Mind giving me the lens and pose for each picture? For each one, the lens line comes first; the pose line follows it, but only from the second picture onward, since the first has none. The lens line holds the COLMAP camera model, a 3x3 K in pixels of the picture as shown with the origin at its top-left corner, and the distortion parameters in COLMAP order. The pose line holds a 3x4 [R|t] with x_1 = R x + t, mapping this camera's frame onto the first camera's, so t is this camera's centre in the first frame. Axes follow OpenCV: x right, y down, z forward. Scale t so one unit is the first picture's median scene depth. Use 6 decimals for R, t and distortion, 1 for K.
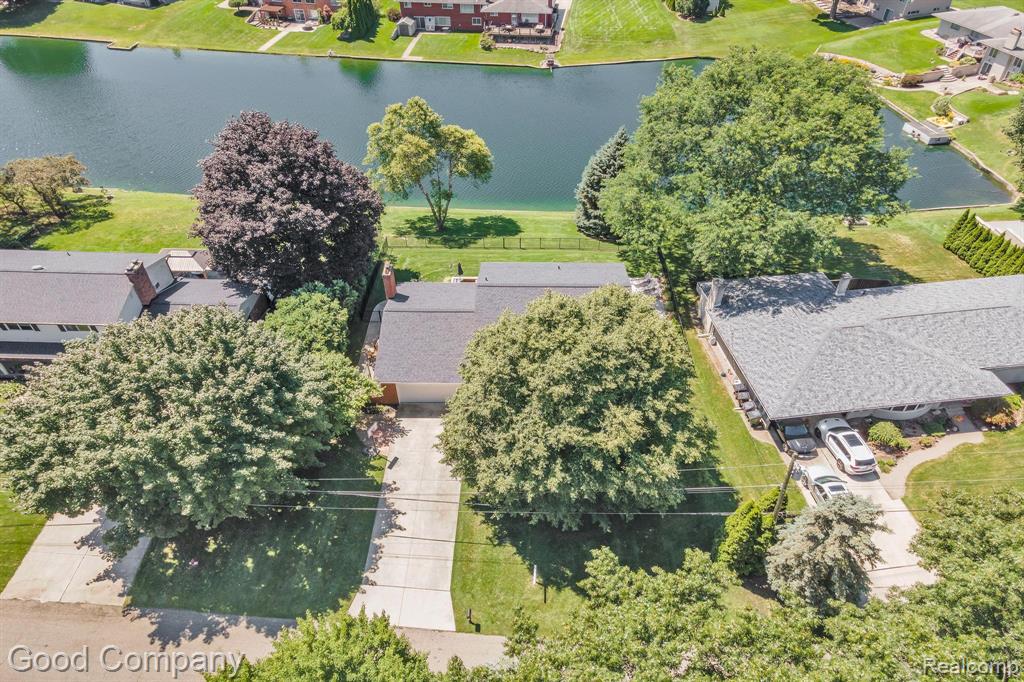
lens RADIAL K [[746.8, 0, 511.5], [0, 746.8, 411.2], [0, 0, 1]] dist [0.033286, 0.004478]
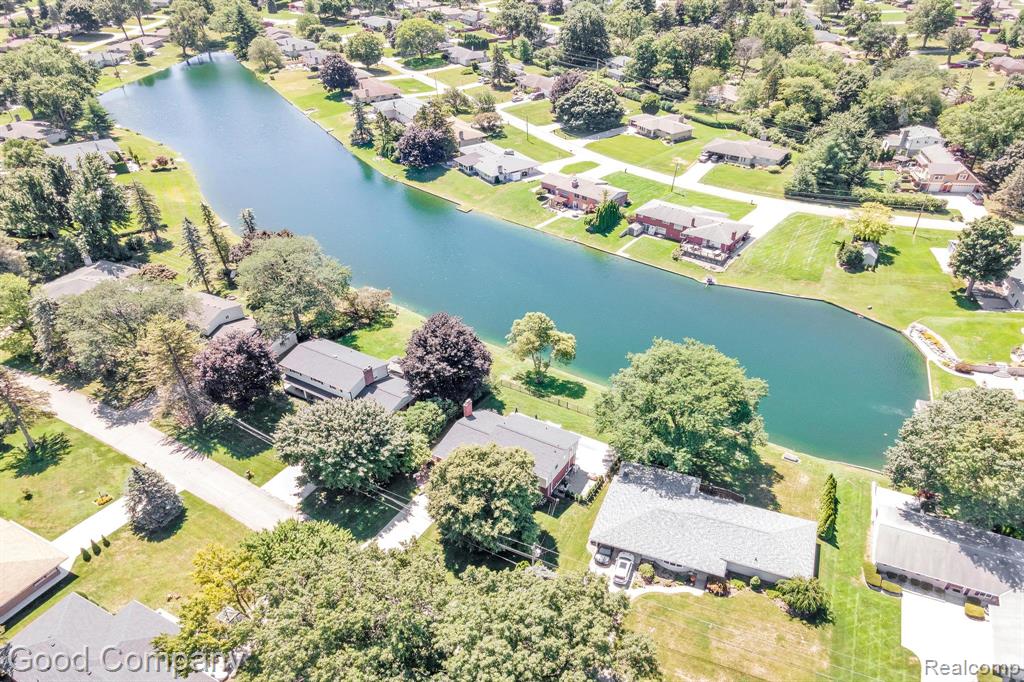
lens RADIAL K [[747.9, 0, 515.5], [0, 747.9, 346.6], [0, 0, 1]] dist [0.029912, 0.009818]
pose [[0.875973, 0.268386, -0.400800, 0.716306], [-0.335091, 0.936270, -0.105411, -0.162472], [0.346966, 0.226642, 0.910081, -0.827770]]
